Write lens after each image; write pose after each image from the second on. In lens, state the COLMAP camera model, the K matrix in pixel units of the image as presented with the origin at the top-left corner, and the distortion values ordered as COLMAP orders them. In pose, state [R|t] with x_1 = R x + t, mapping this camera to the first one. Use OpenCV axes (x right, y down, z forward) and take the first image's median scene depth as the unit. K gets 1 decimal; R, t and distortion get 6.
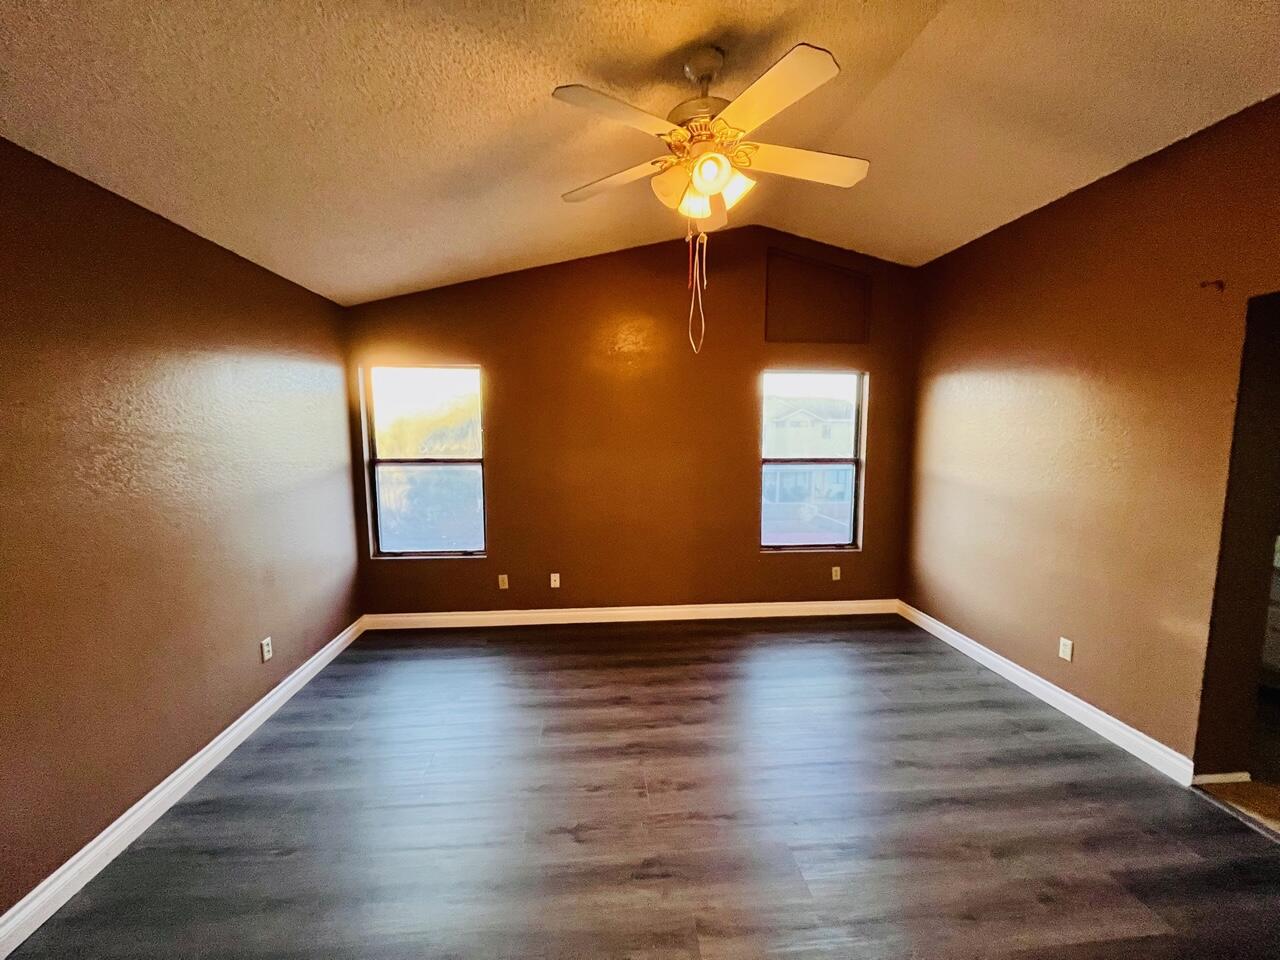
lens RADIAL K [[515.7, 0, 636.3], [0, 515.7, 479.9], [0, 0, 1]] dist [0.009962, 0.000055]
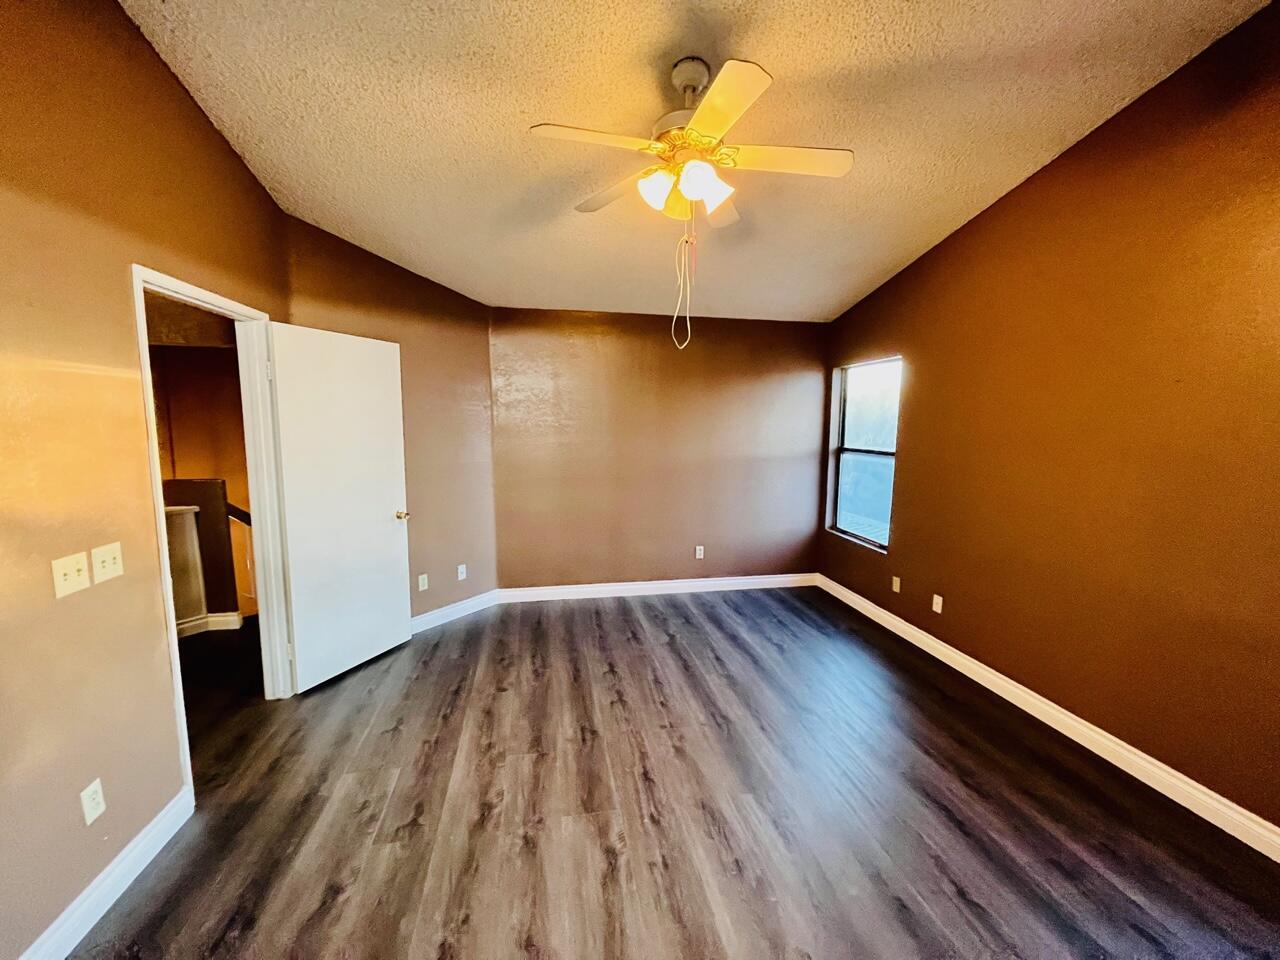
lens RADIAL K [[515.7, 0, 635.9], [0, 515.7, 480.6], [0, 0, 1]] dist [0.009962, 0.000055]
pose [[0.086253, 0.110670, -0.990107, 0.624158], [-0.109546, 0.988839, 0.100985, -0.033437], [0.990232, 0.099752, 0.097414, 0.431903]]
